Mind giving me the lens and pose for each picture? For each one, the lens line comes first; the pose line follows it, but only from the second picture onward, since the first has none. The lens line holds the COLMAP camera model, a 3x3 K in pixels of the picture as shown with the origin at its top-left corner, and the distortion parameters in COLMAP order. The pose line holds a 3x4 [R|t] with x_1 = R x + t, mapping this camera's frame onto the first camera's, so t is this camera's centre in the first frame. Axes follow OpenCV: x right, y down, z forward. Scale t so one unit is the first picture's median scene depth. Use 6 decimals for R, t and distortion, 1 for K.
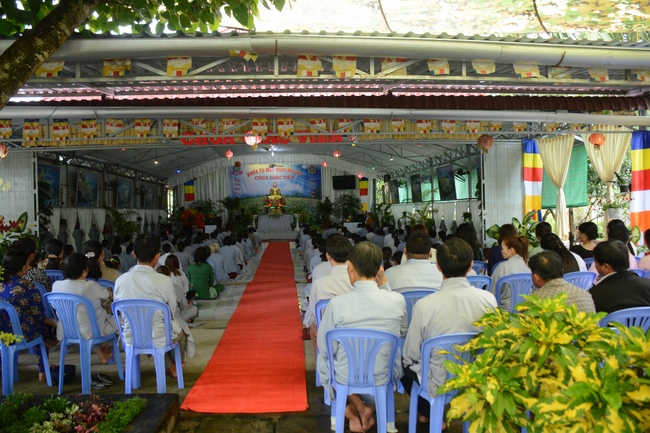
lens RADIAL K [[503.8, 0, 324.8], [0, 503.8, 214.4], [0, 0, 1]] dist [-0.154620, 0.097459]
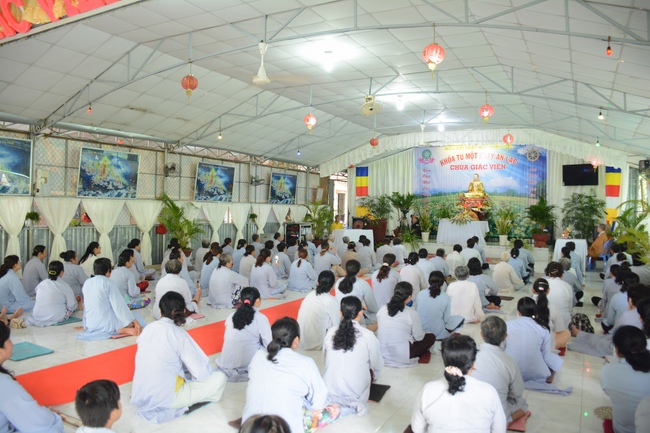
lens RADIAL K [[503.8, 0, 323.7], [0, 503.8, 216.4], [0, 0, 1]] dist [-0.154620, 0.097459]
pose [[0.827417, 0.047509, -0.559574, 0.116463], [-0.044720, 0.998825, 0.018676, -0.007627], [0.559804, 0.009571, 0.828570, 0.304915]]
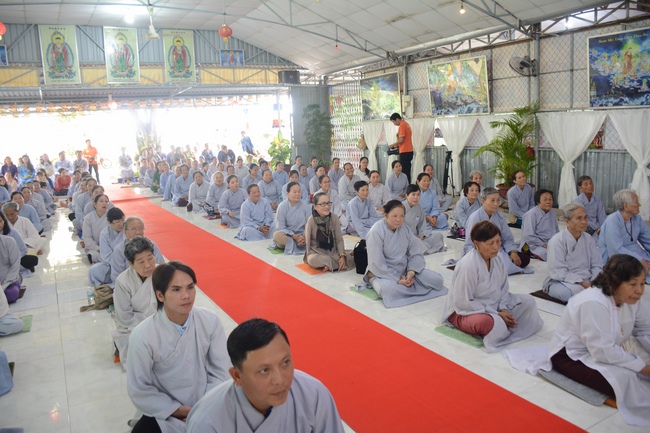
lens RADIAL K [[503.8, 0, 324.5], [0, 503.8, 216.5], [0, 0, 1]] dist [-0.154620, 0.097459]
pose [[-0.914013, 0.140777, -0.380477, -0.005637], [0.069951, 0.978503, 0.194006, -0.011527], [0.399610, 0.150709, -0.904212, 0.794585]]
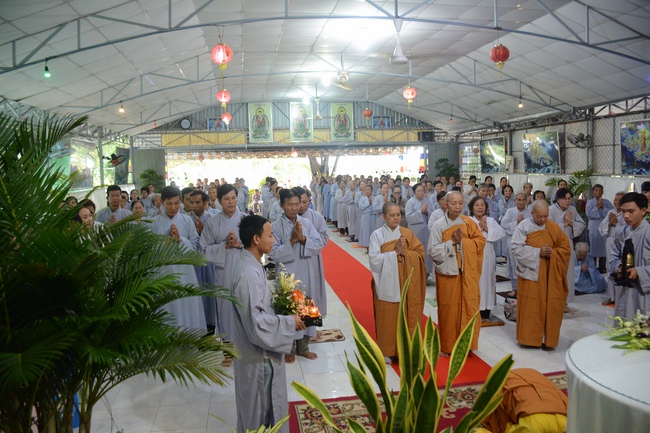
lens RADIAL K [[503.8, 0, 317.2], [0, 503.8, 212.9], [0, 0, 1]] dist [-0.154620, 0.097459]
pose [[-0.997478, 0.062819, -0.033038, -0.016133], [0.059216, 0.993166, 0.100575, -0.027813], [0.039130, 0.098365, -0.994381, 0.932767]]
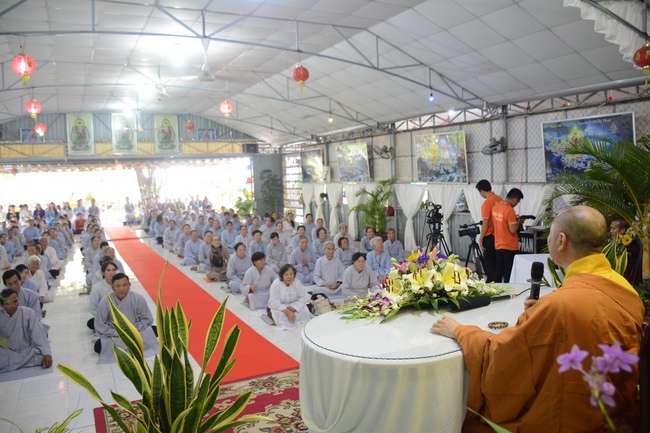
lens RADIAL K [[503.8, 0, 318.7], [0, 503.8, 214.5], [0, 0, 1]] dist [-0.154620, 0.097459]
pose [[-0.931953, 0.091531, -0.350836, -0.025238], [0.059452, 0.993092, 0.101164, -0.027347], [0.357672, 0.073422, -0.930956, 0.948315]]
